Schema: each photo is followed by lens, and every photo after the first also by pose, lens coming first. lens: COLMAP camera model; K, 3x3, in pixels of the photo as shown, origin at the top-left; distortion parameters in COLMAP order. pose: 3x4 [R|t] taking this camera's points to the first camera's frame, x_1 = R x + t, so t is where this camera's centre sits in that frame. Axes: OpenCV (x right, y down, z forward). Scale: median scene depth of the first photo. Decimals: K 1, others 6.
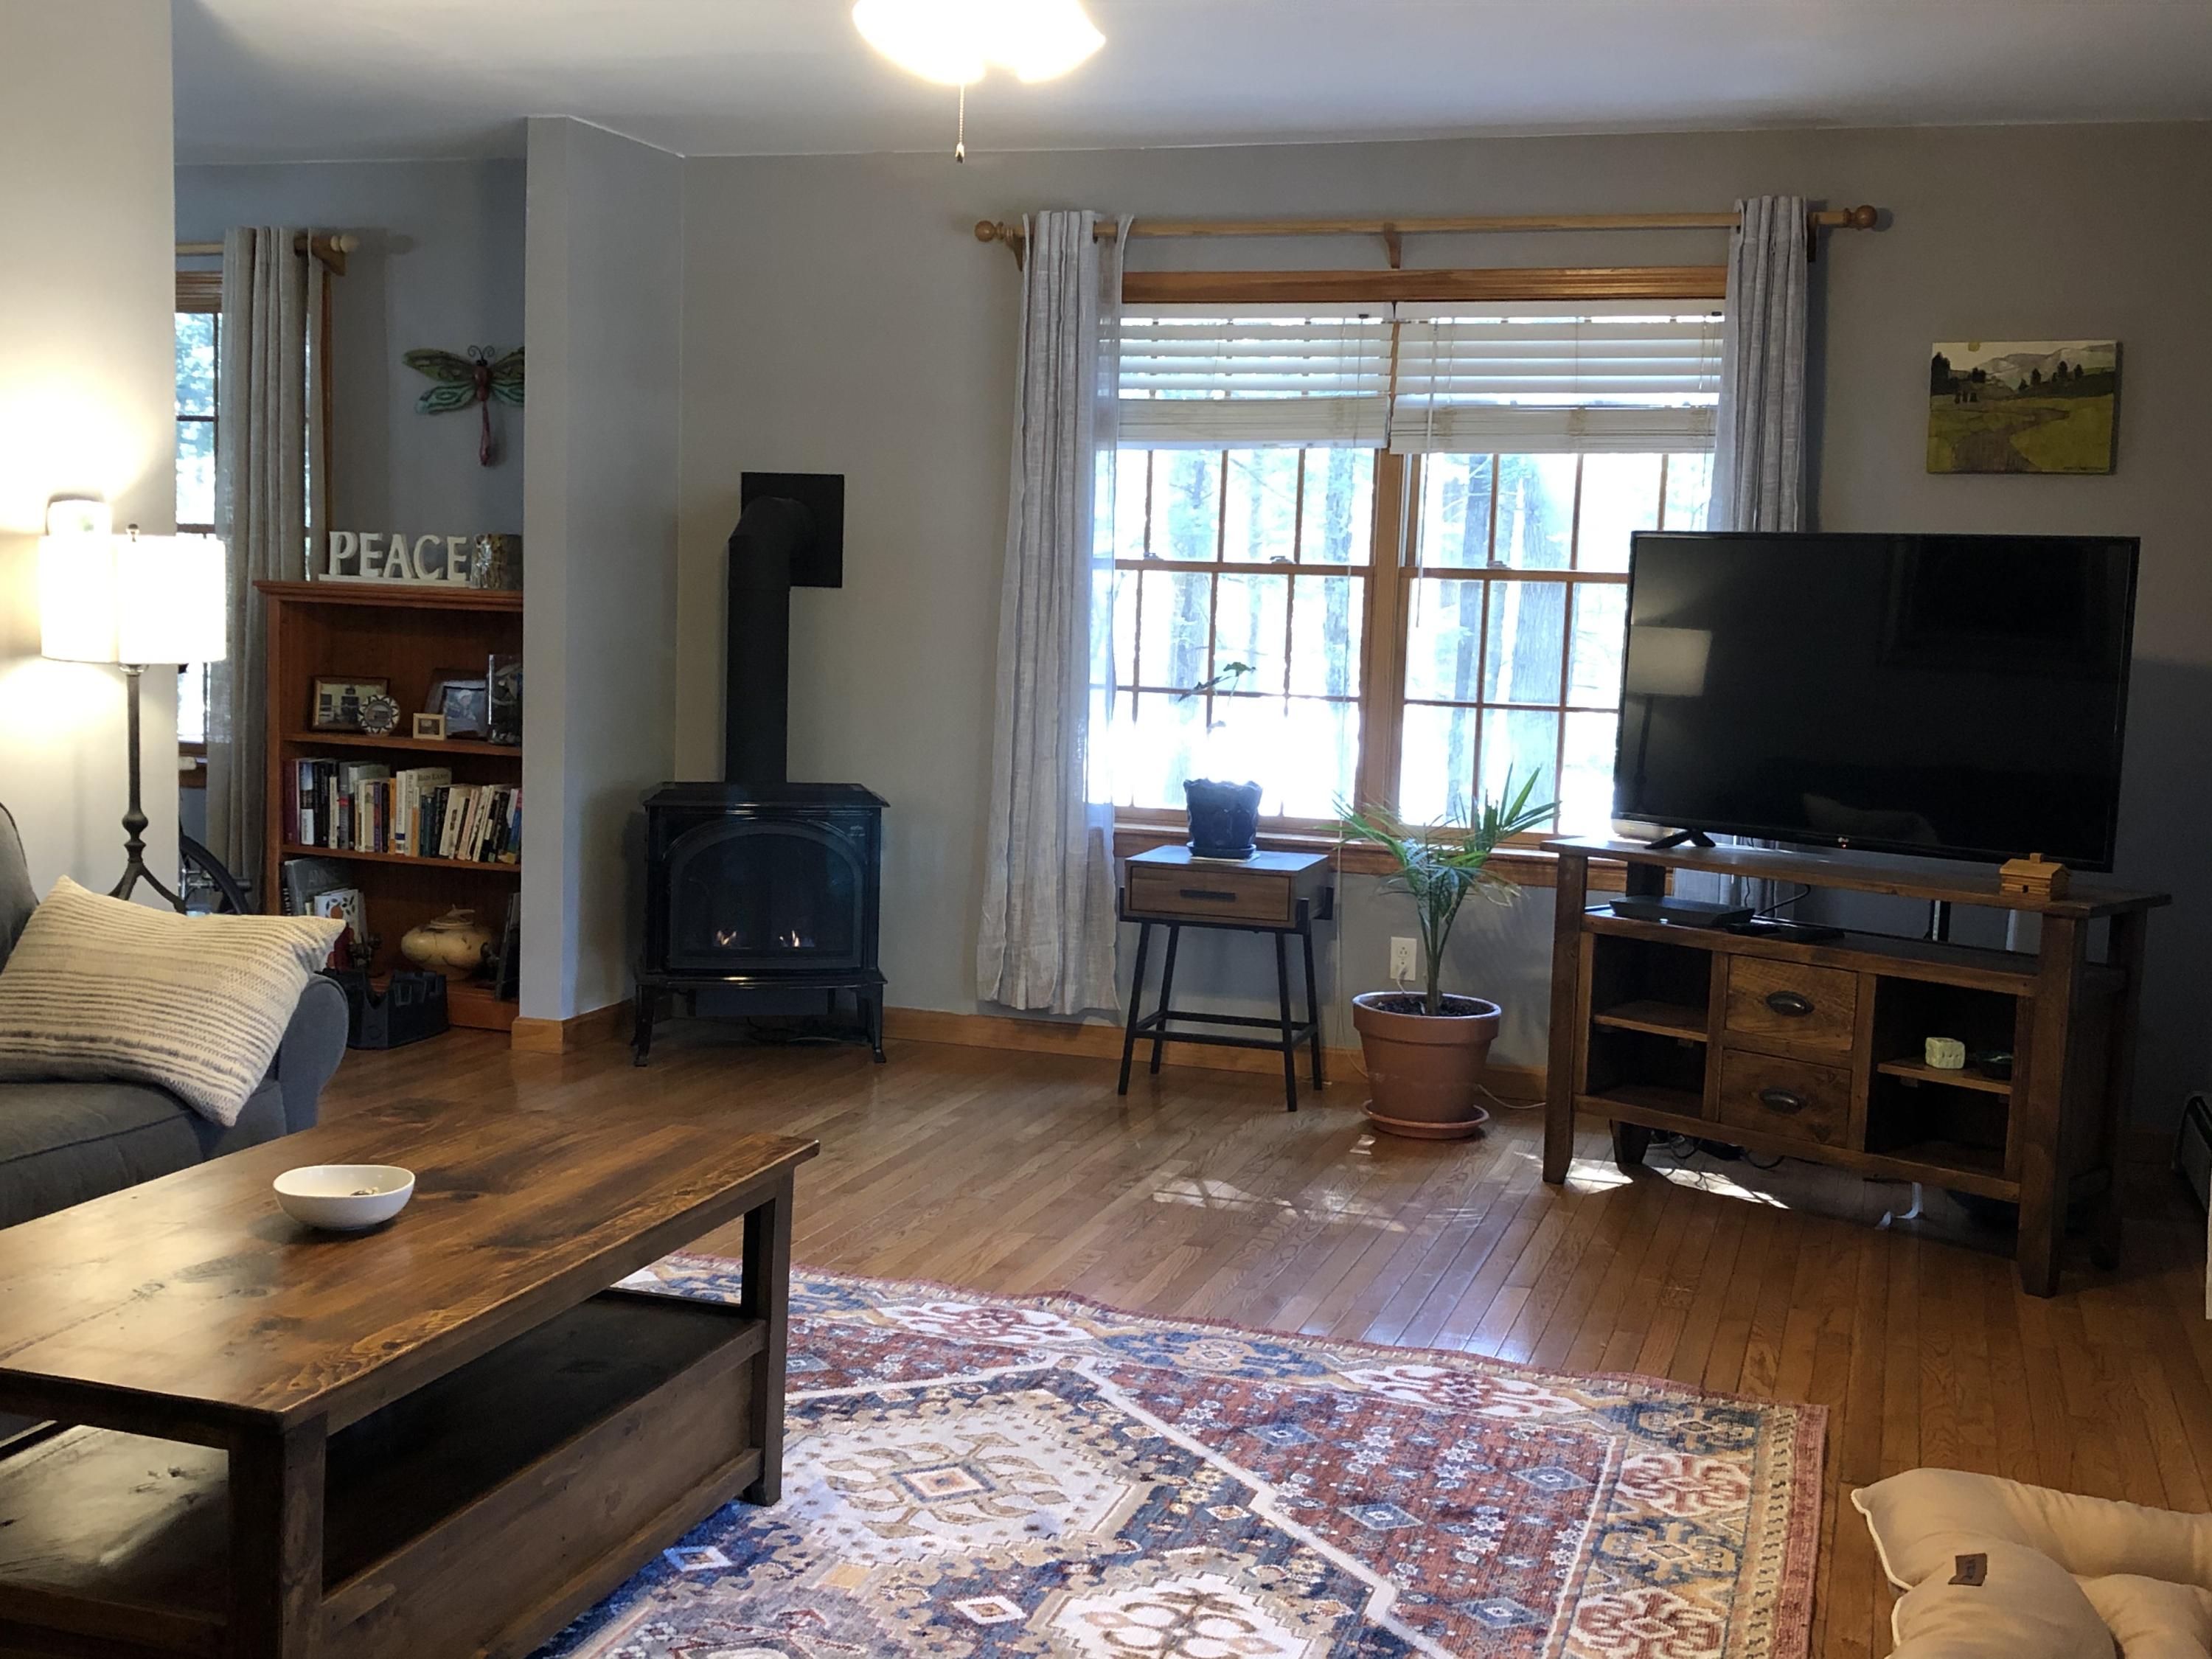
lens RADIAL K [[2476.5, 0, 1082.8], [0, 2476.5, 817.3], [0, 0, 1]] dist [0.187105, -0.616115]
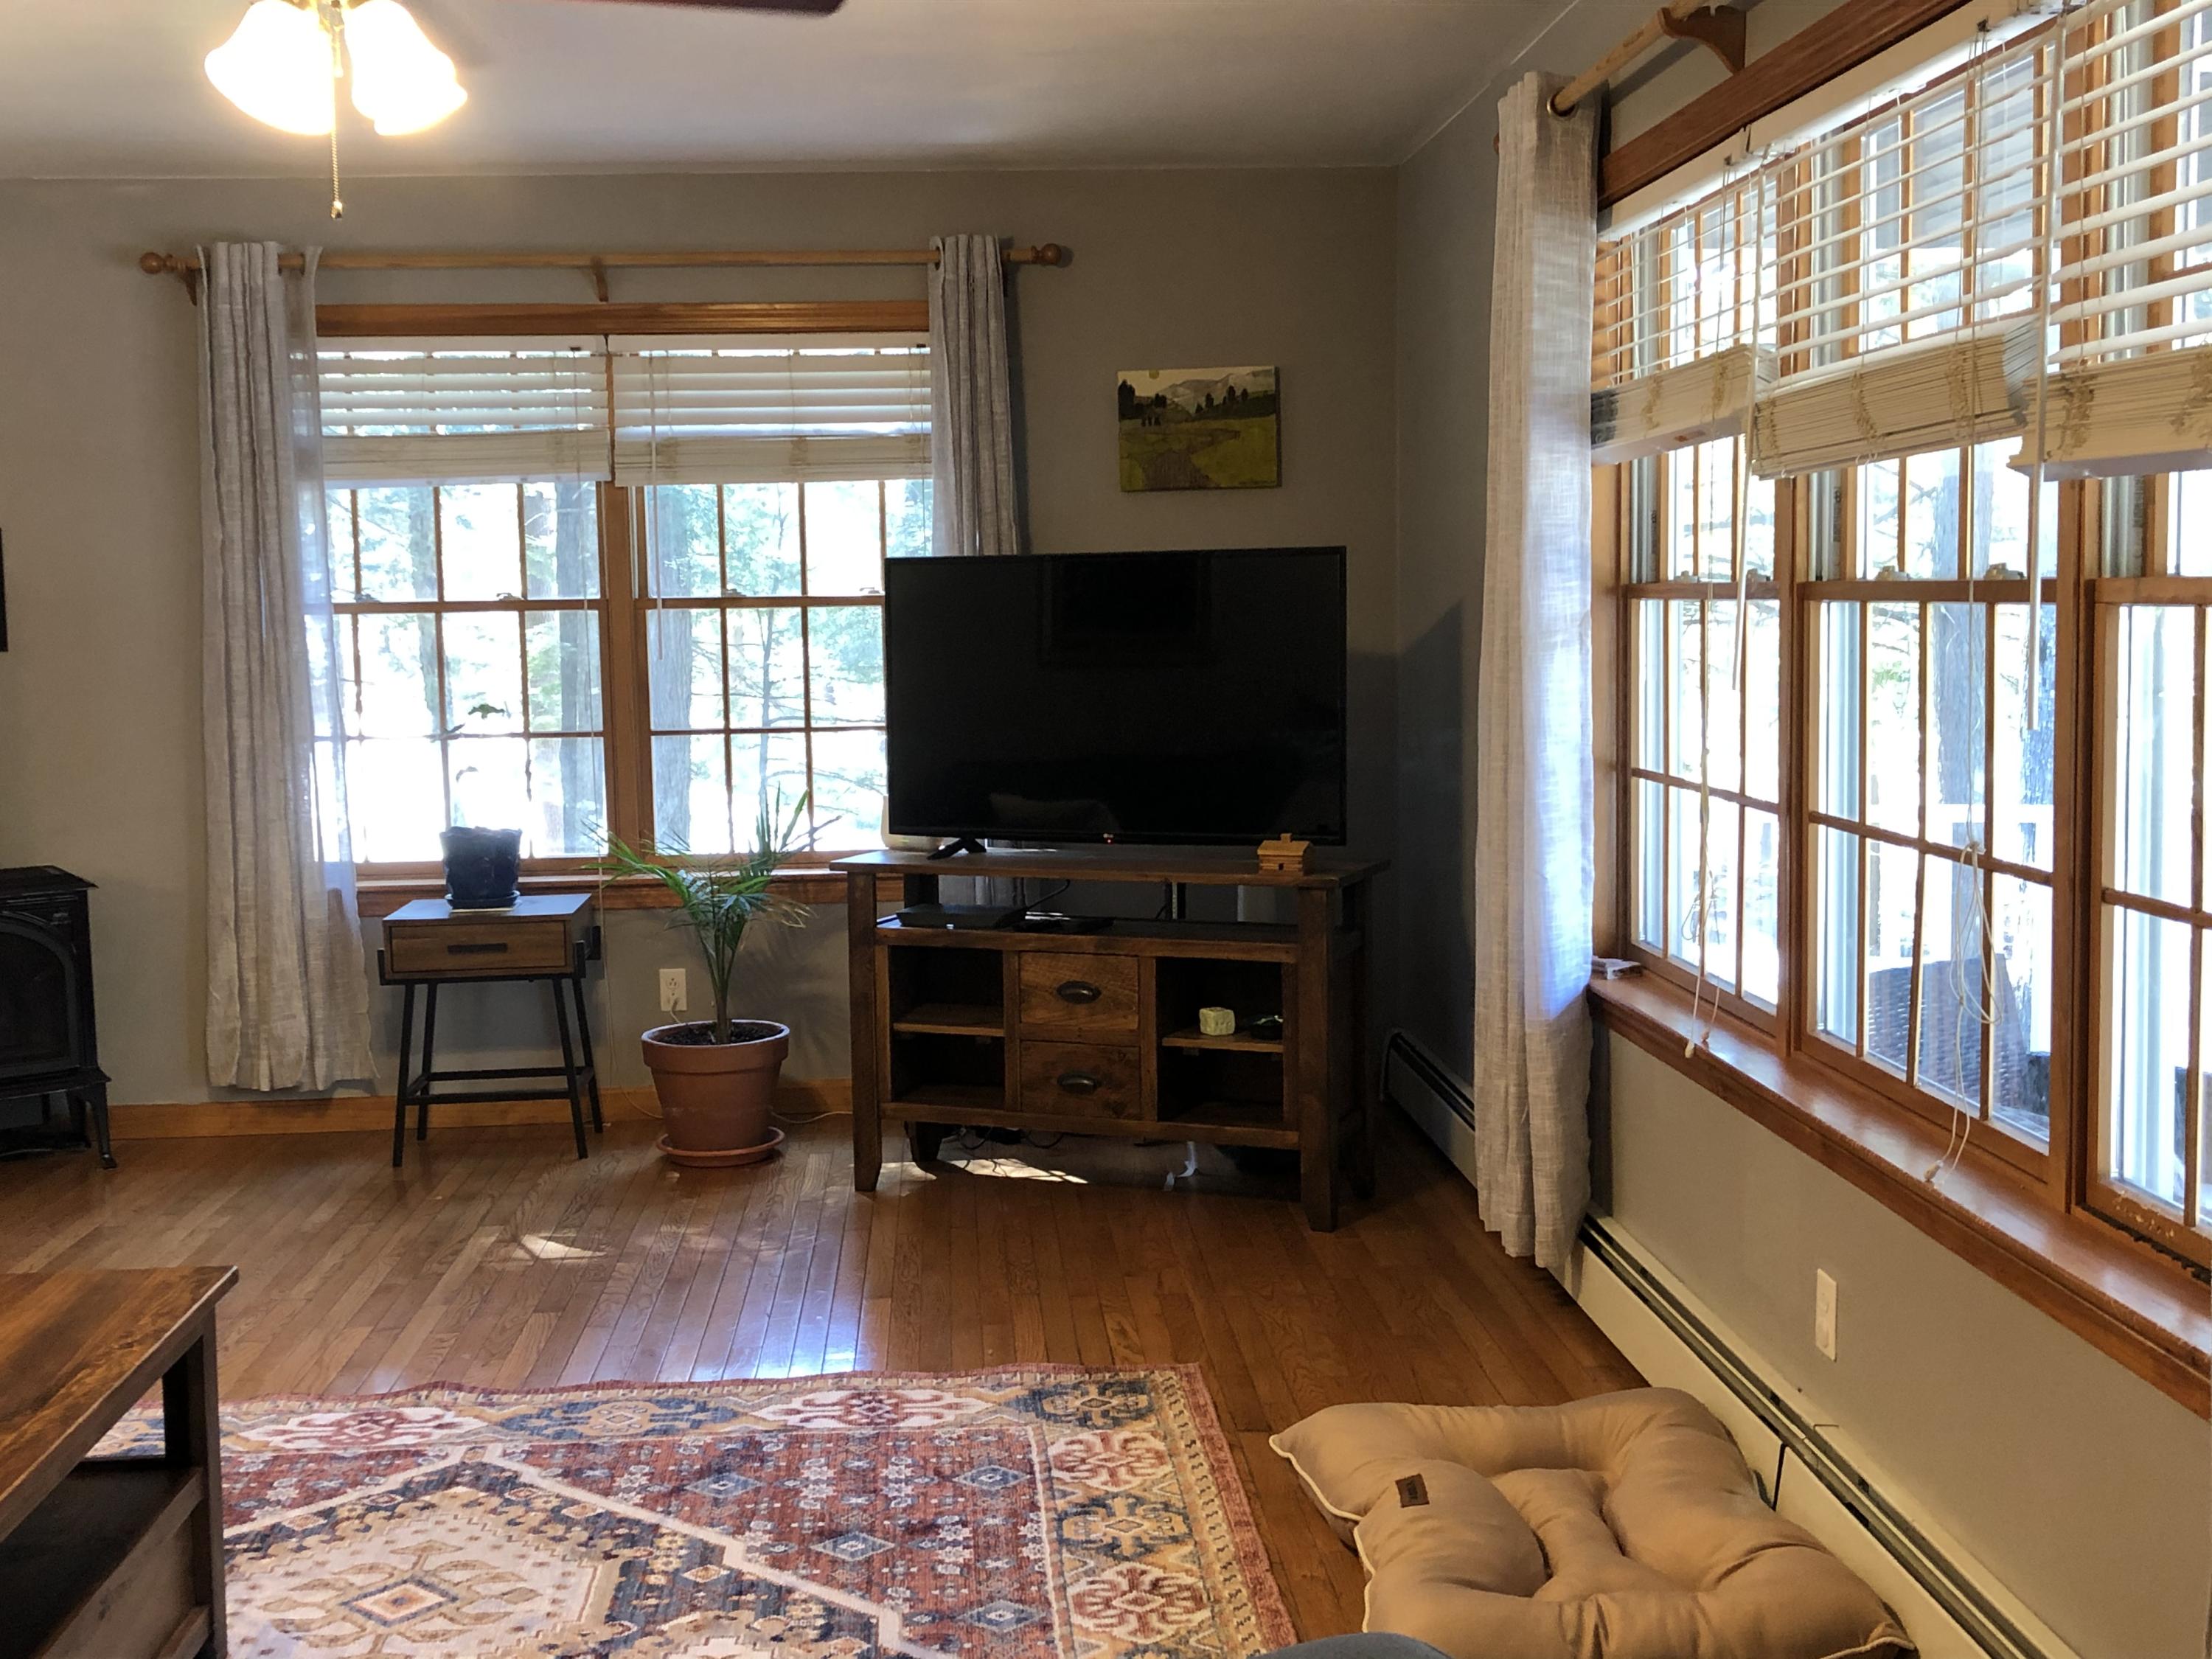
lens RADIAL K [[2477.5, 0, 1088.8], [0, 2477.5, 801.7], [0, 0, 1]] dist [0.146174, -0.390030]
pose [[0.928587, -0.082848, 0.361750, -0.077665], [0.085979, 0.996269, 0.007462, -0.012537], [-0.361019, 0.024174, 0.932245, 0.005966]]
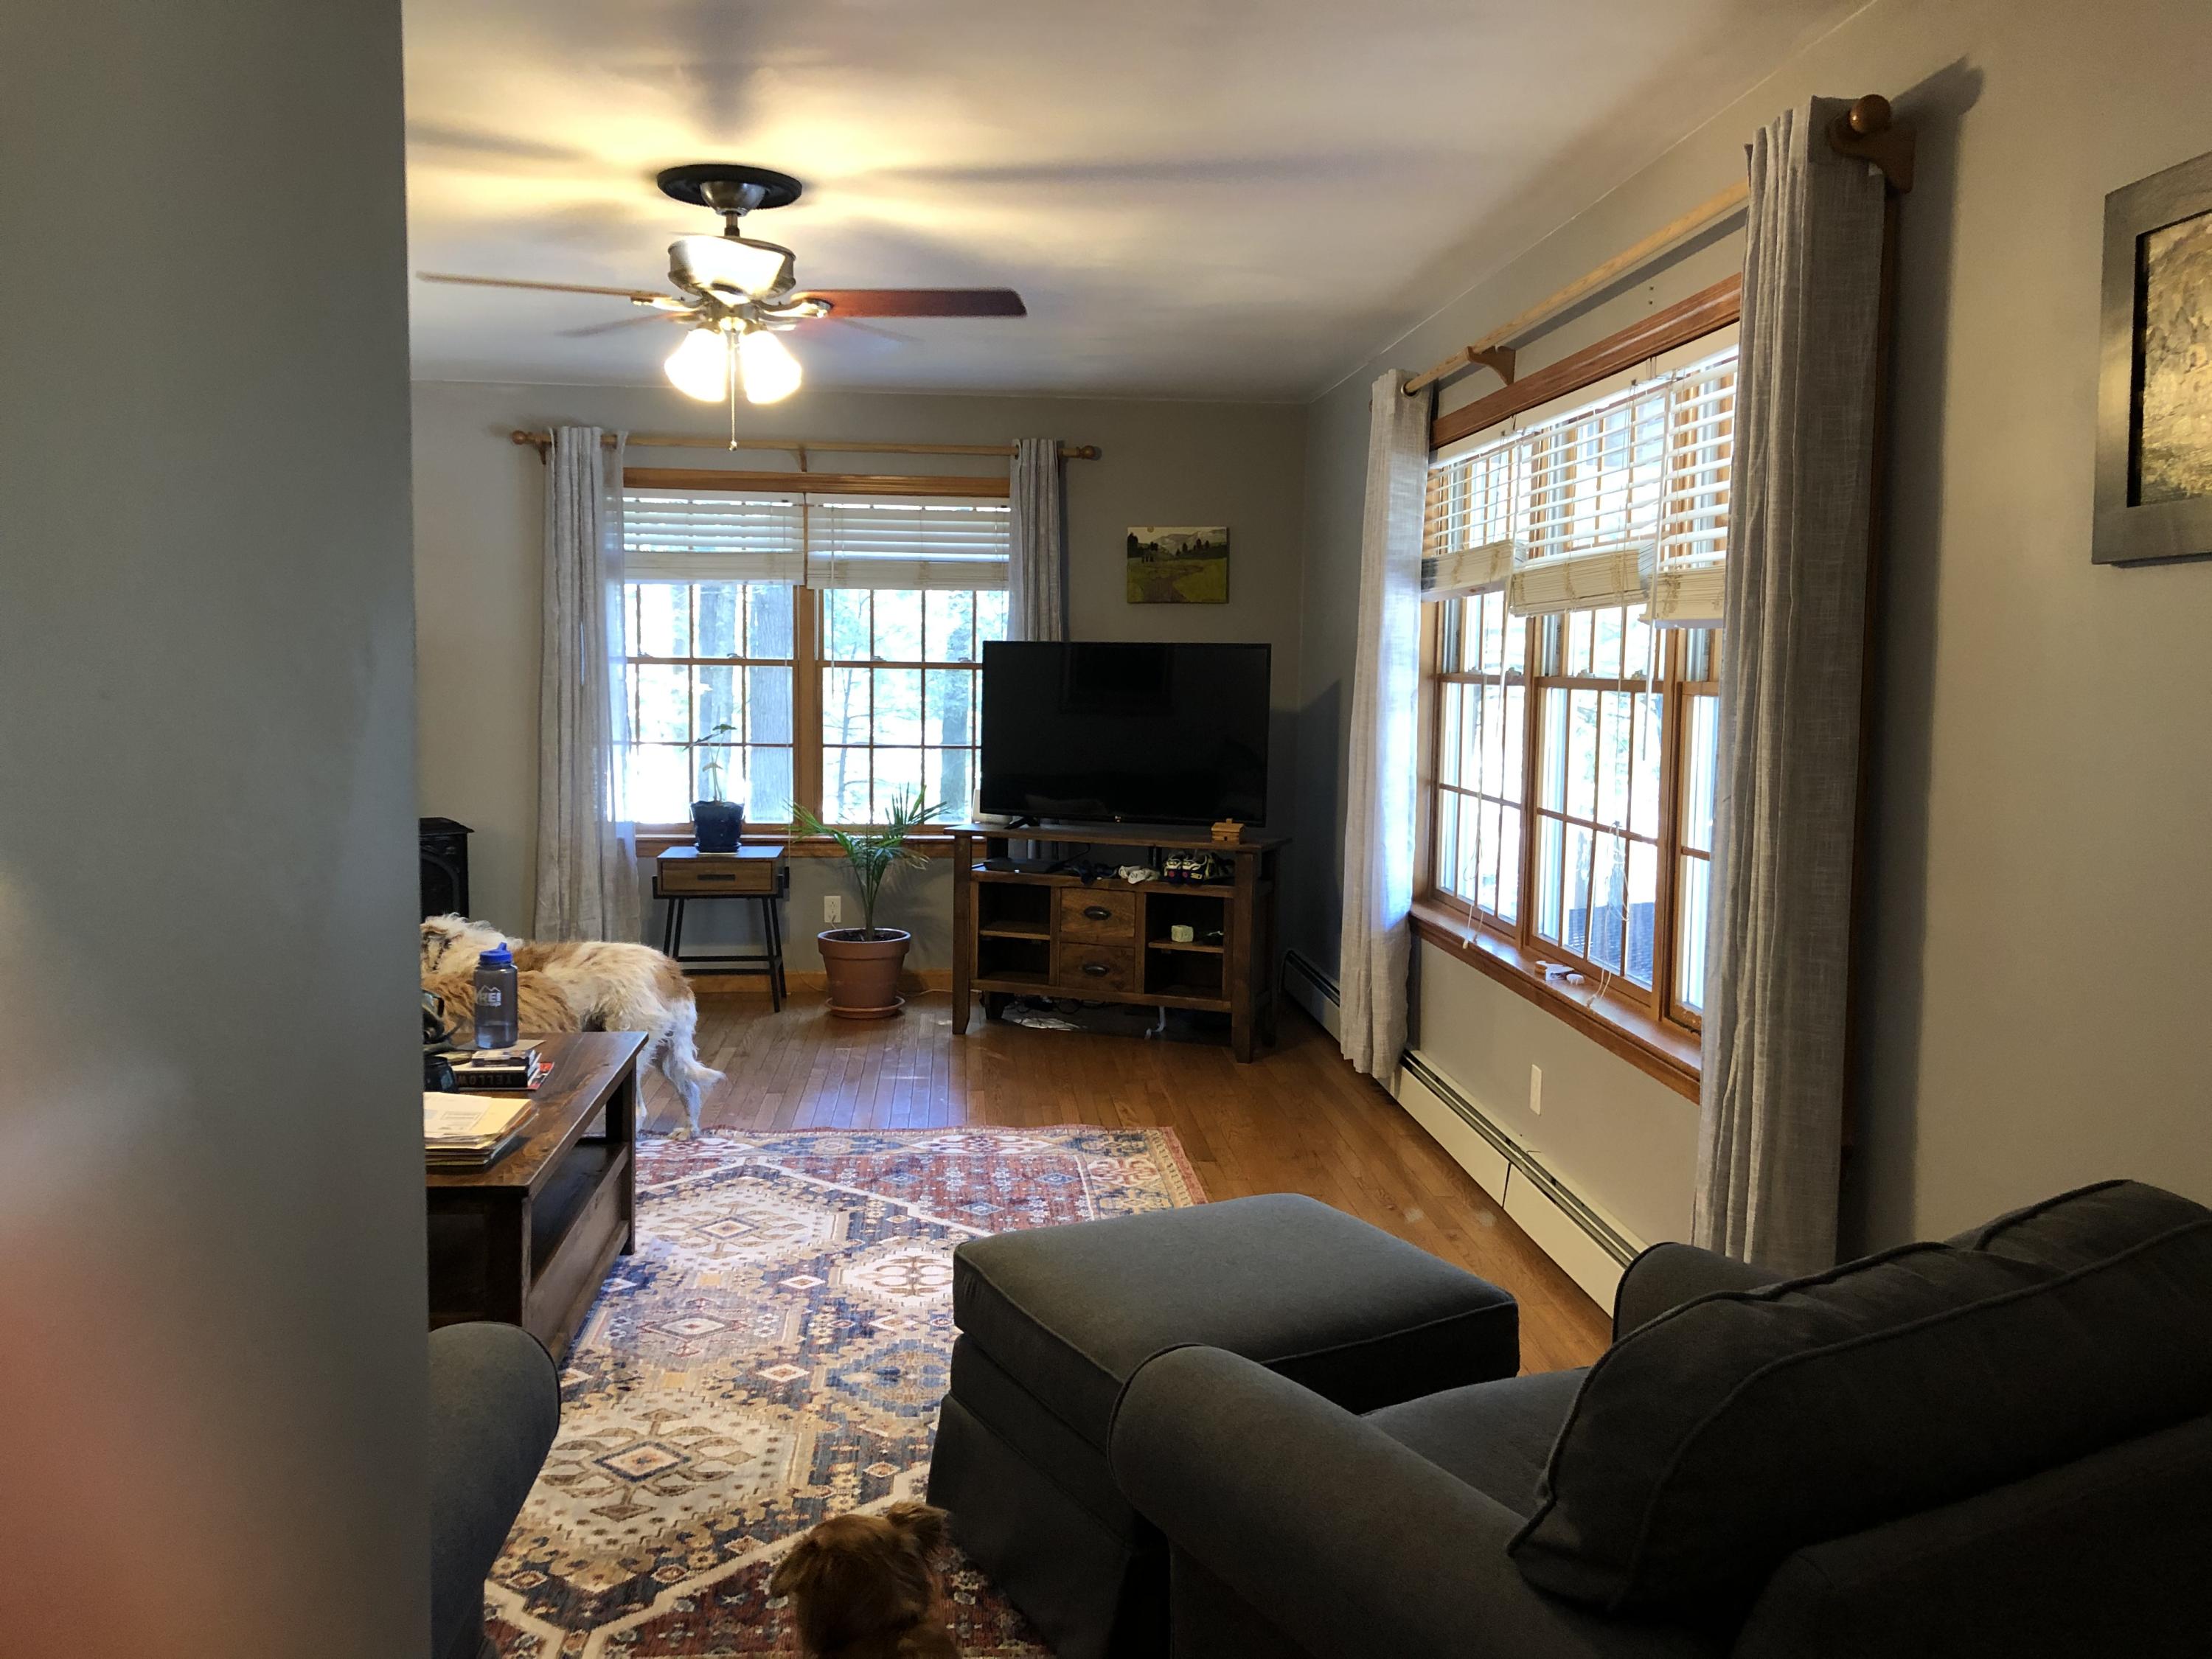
lens RADIAL K [[1798.7, 0, 1102.7], [0, 1798.7, 807.1], [0, 0, 1]] dist [0.182003, -0.496053]
pose [[0.921815, -0.052684, 0.384034, -0.162378], [0.054660, 0.998488, 0.005778, -0.005371], [-0.383758, 0.015665, 0.923301, -0.132735]]
